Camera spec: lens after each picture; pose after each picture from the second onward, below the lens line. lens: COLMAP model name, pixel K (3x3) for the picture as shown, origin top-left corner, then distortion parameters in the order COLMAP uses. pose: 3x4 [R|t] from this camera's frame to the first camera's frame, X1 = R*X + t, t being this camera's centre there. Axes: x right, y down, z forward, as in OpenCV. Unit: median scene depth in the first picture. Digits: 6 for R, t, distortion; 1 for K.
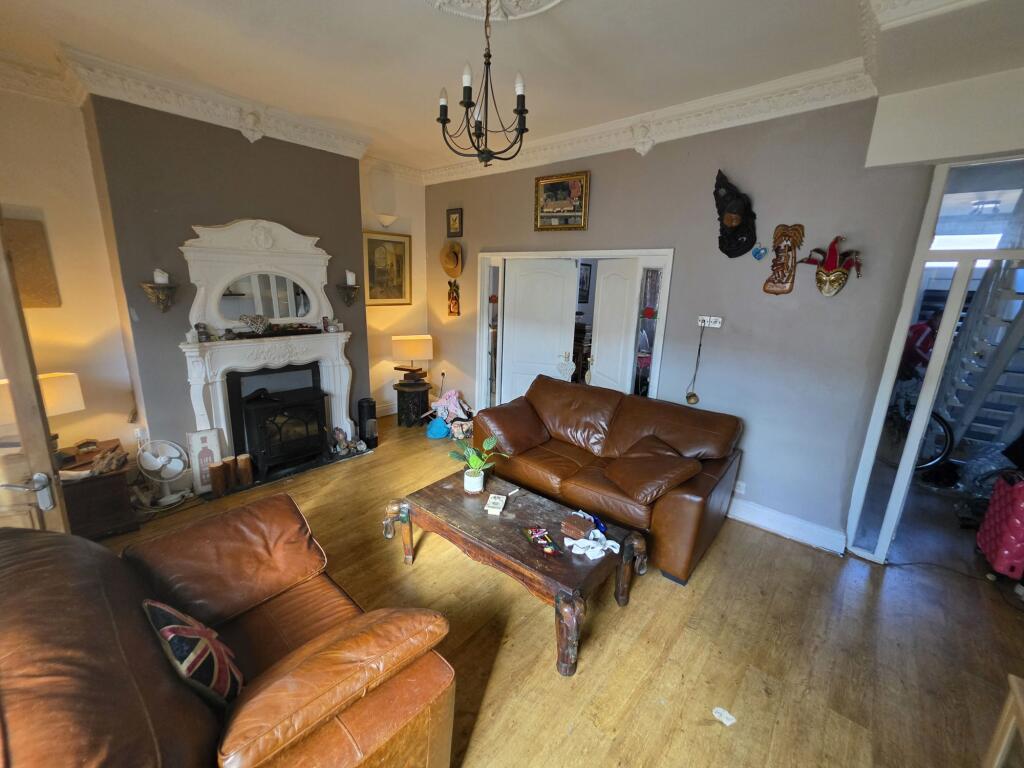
lens RADIAL K [[405.3, 0, 514.9], [0, 405.3, 372.4], [0, 0, 1]] dist [-0.005853, 0.000568]
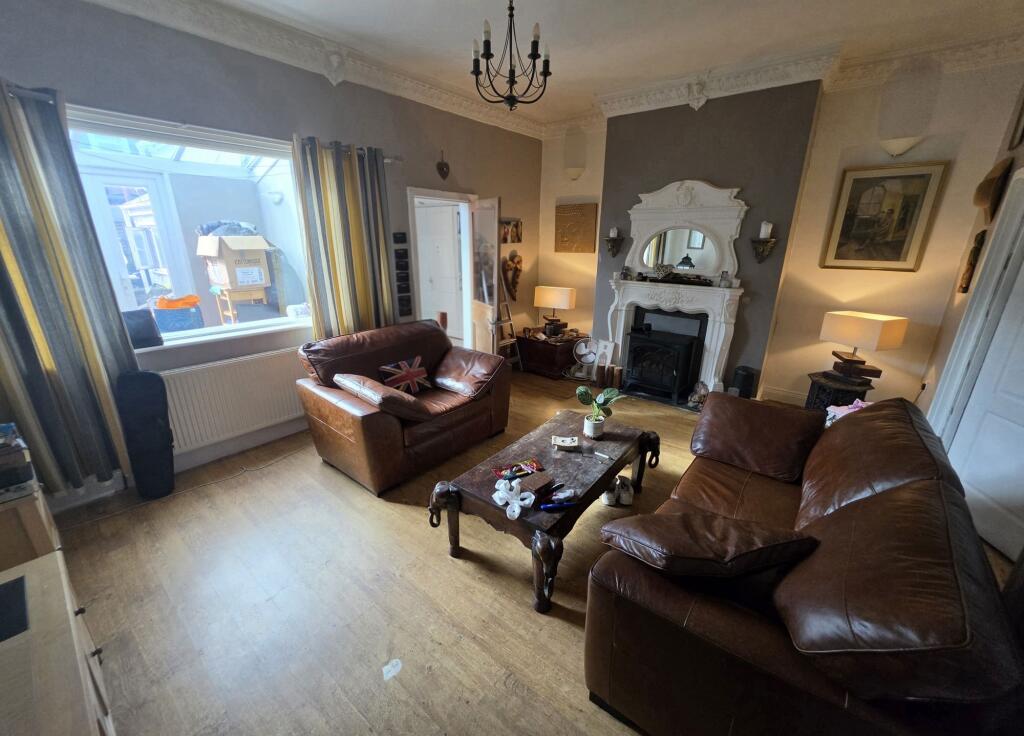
lens RADIAL K [[405.2, 0, 512.0], [0, 405.2, 368.0], [0, 0, 1]] dist [-0.000525, -0.000297]
pose [[0.058702, 0.279441, -0.958367, 0.568320], [-0.231169, 0.937733, 0.259265, -0.056411], [0.971141, 0.206325, 0.119645, 0.460665]]
